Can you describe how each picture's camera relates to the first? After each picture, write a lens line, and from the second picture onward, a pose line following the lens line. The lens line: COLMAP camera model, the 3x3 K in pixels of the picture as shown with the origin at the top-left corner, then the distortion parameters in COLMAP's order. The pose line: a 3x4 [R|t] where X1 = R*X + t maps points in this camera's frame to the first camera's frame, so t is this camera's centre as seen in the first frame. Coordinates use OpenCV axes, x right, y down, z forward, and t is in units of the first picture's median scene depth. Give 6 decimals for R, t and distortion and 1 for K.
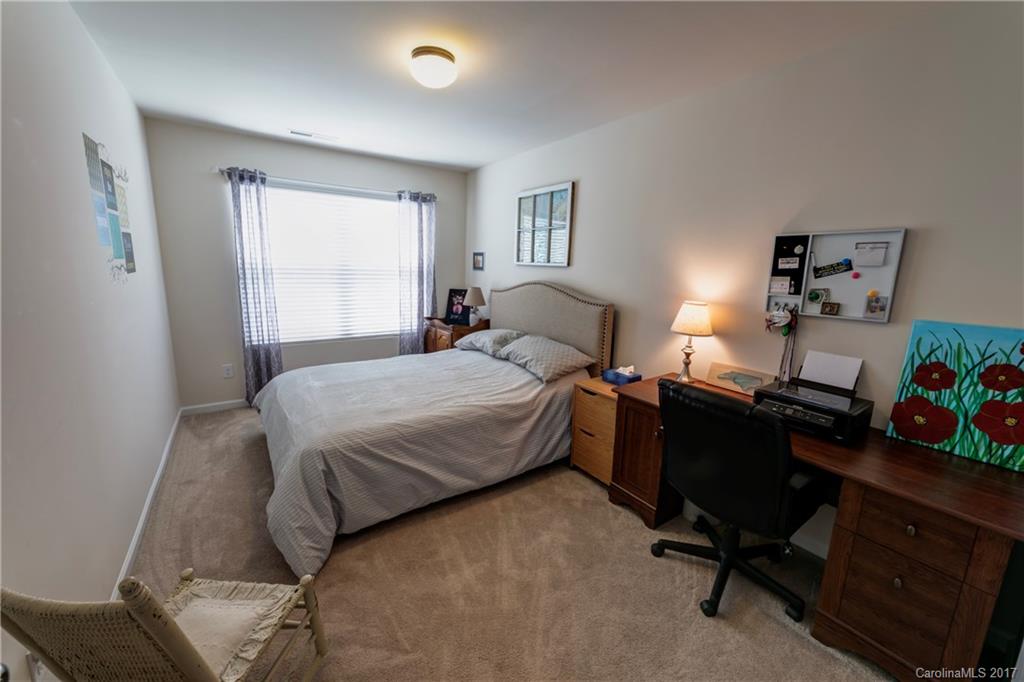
lens RADIAL K [[397.4, 0, 512.1], [0, 397.4, 339.0], [0, 0, 1]] dist [-0.010233, 0.003817]
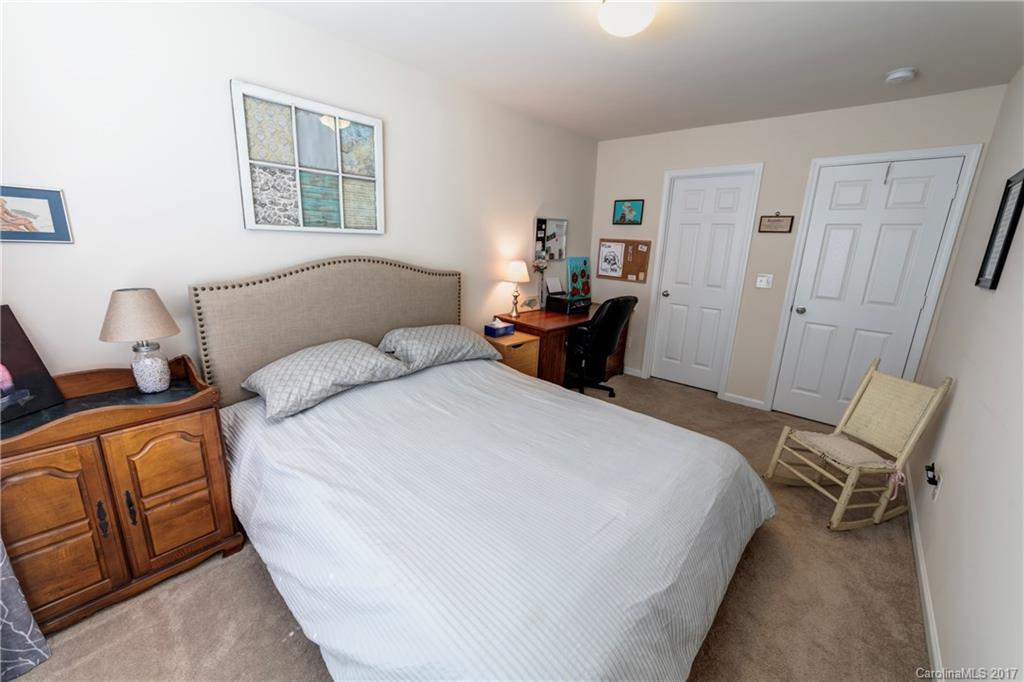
lens RADIAL K [[397.4, 0, 512.5], [0, 397.4, 335.5], [0, 0, 1]] dist [-0.010233, 0.003817]
pose [[-0.220766, -0.276386, 0.935347, -1.135509], [0.130378, 0.942038, 0.309136, -0.331594], [-0.966573, 0.190196, -0.171935, 1.519259]]
